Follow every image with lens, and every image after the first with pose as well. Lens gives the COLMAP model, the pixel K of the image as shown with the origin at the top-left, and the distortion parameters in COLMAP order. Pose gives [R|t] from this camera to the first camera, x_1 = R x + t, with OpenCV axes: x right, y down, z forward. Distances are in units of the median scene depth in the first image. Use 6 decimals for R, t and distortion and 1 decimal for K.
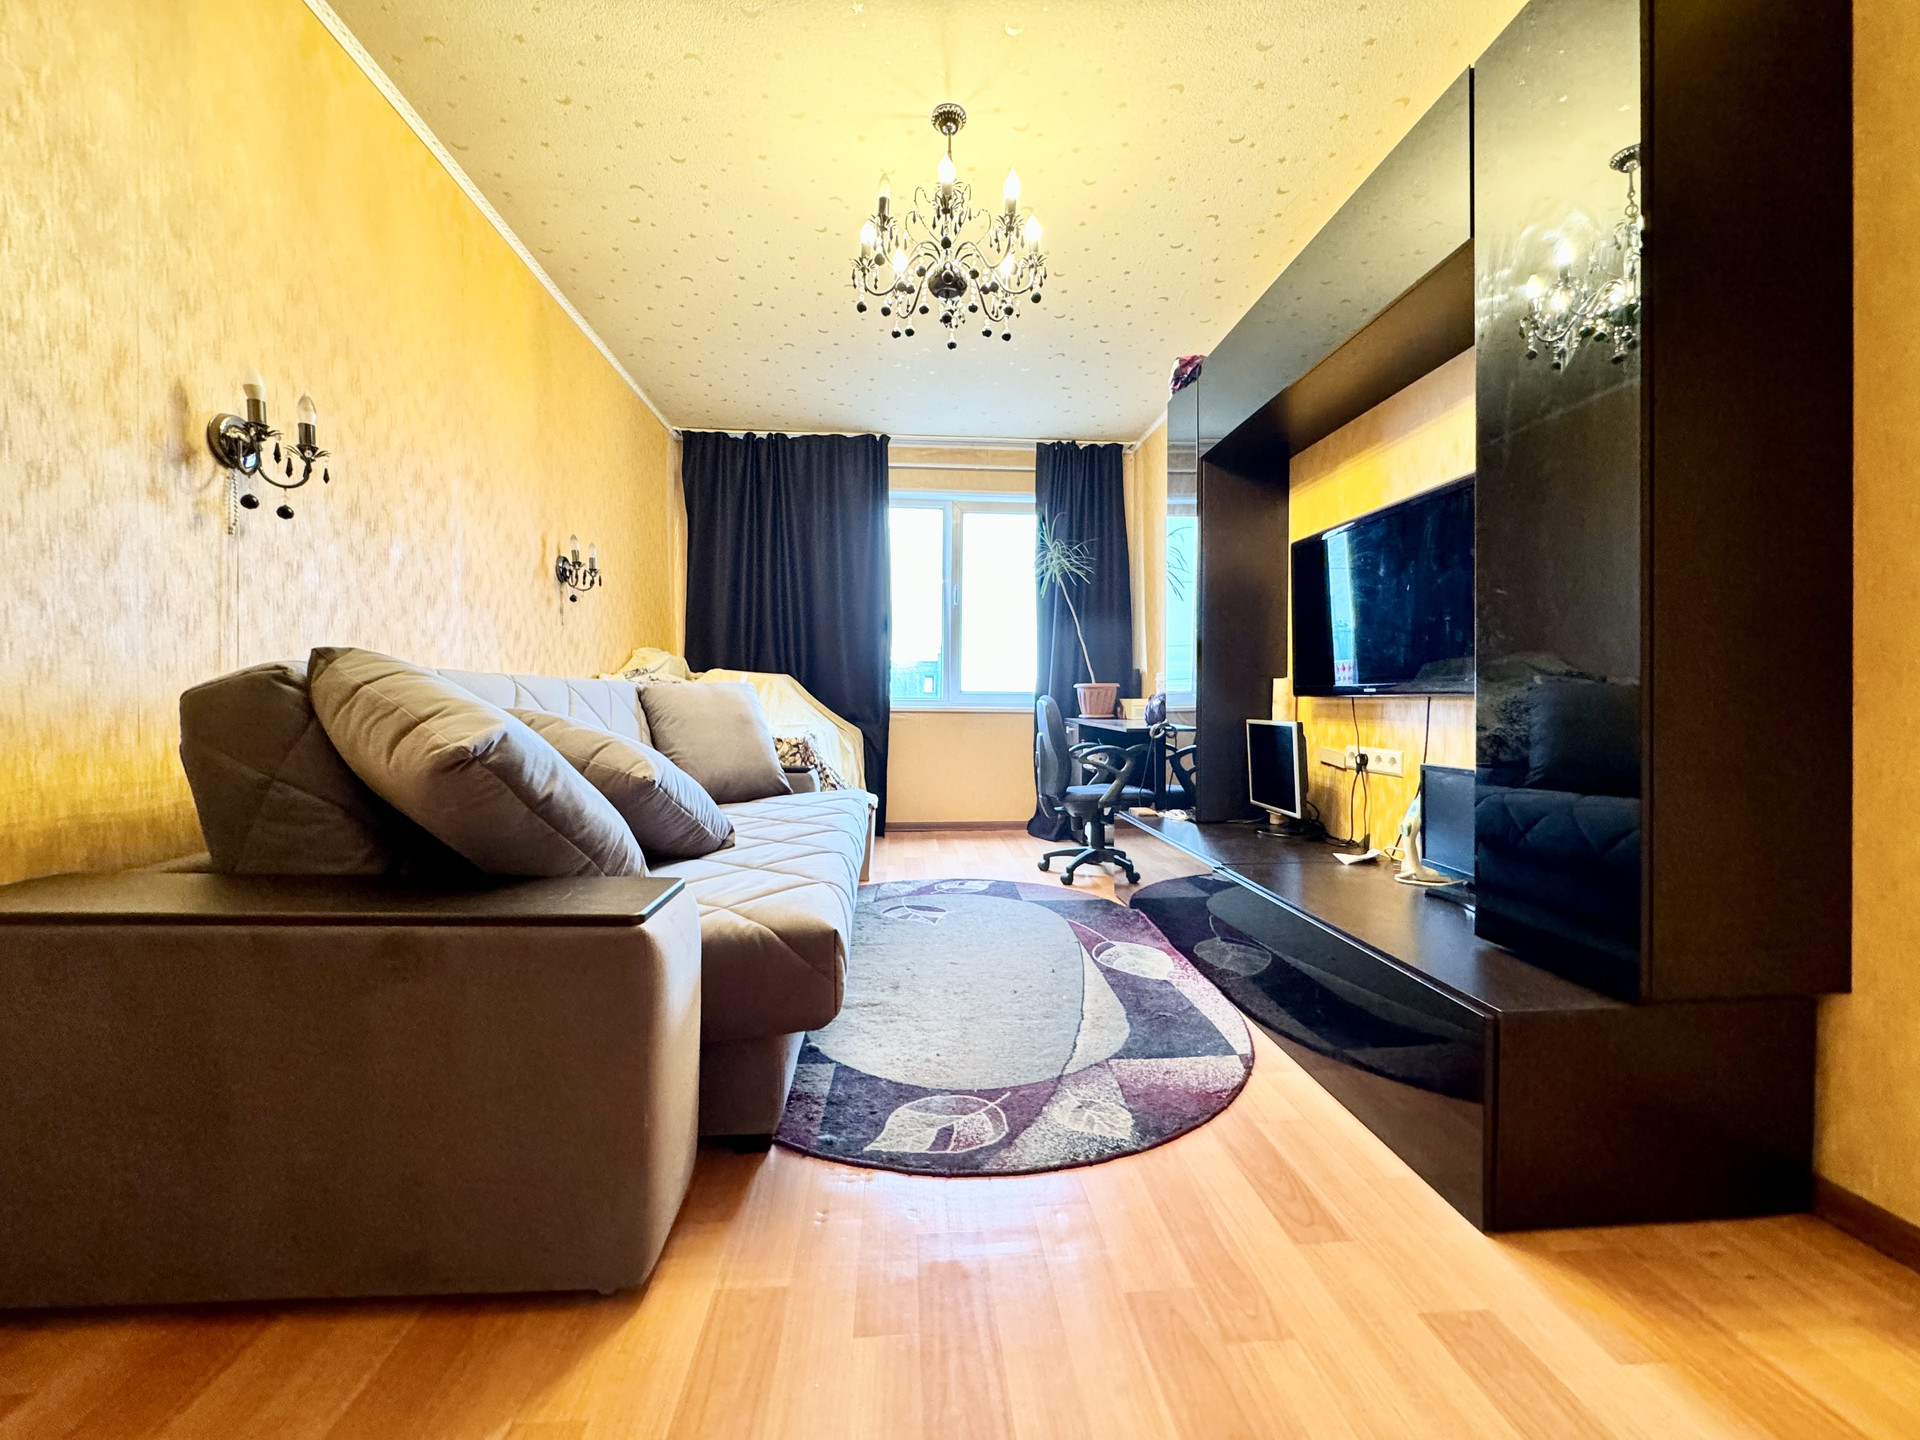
lens RADIAL K [[761.1, 0, 958.6], [0, 761.1, 704.0], [0, 0, 1]] dist [-0.007528, 0.000061]
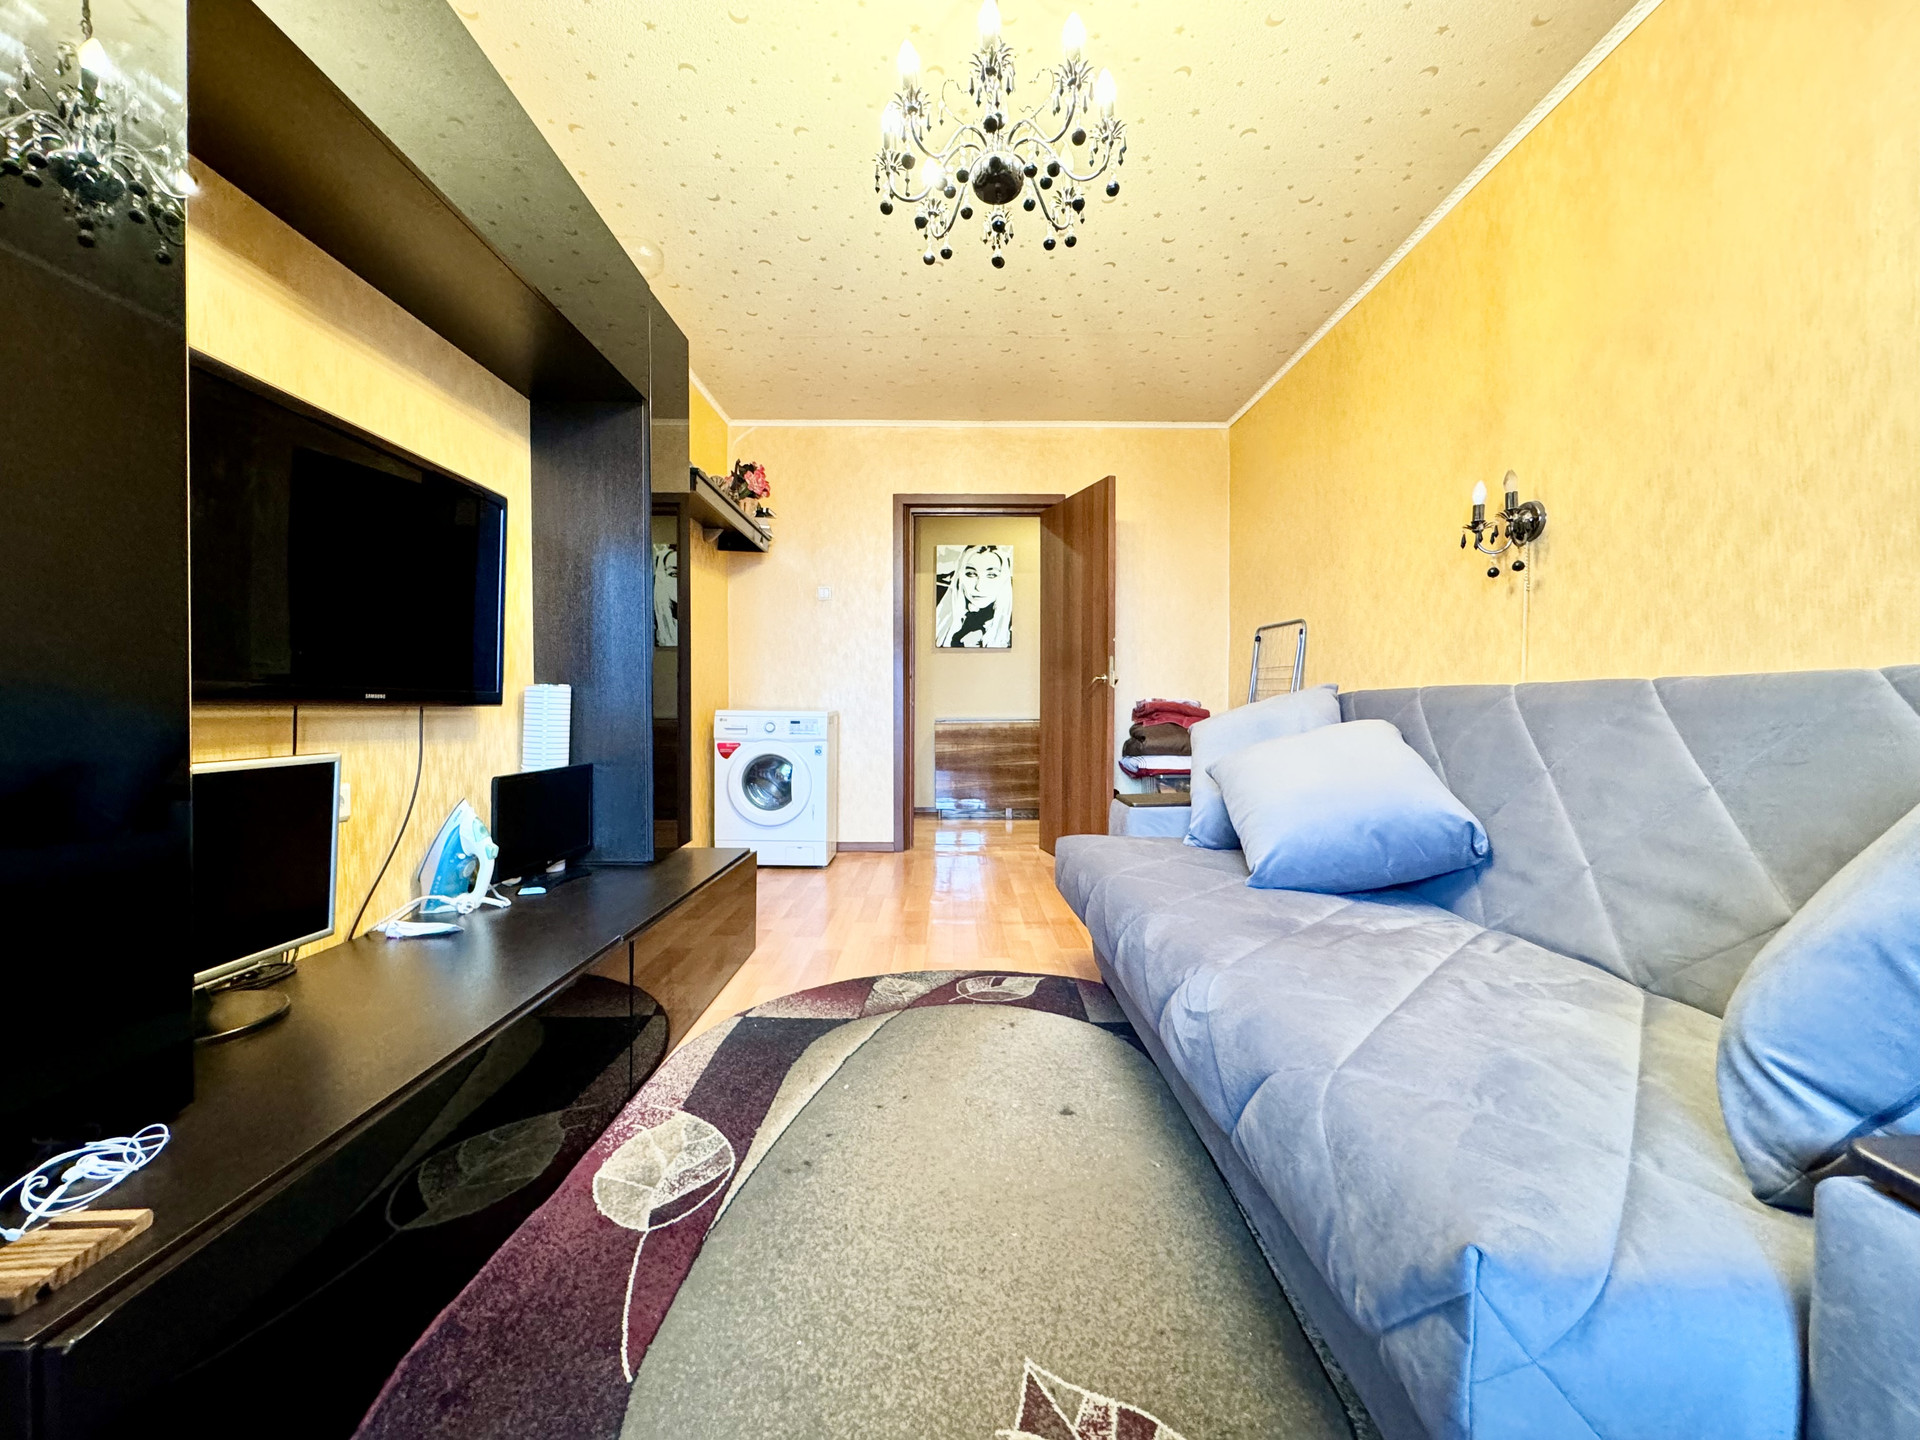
lens RADIAL K [[761.1, 0, 963.4], [0, 761.1, 711.7], [0, 0, 1]] dist [-0.007528, 0.000061]
pose [[-0.997967, -0.005030, 0.063540, -0.041656], [-0.003873, 0.999825, 0.018317, -0.028306], [-0.063621, 0.018034, -0.997811, 2.337101]]
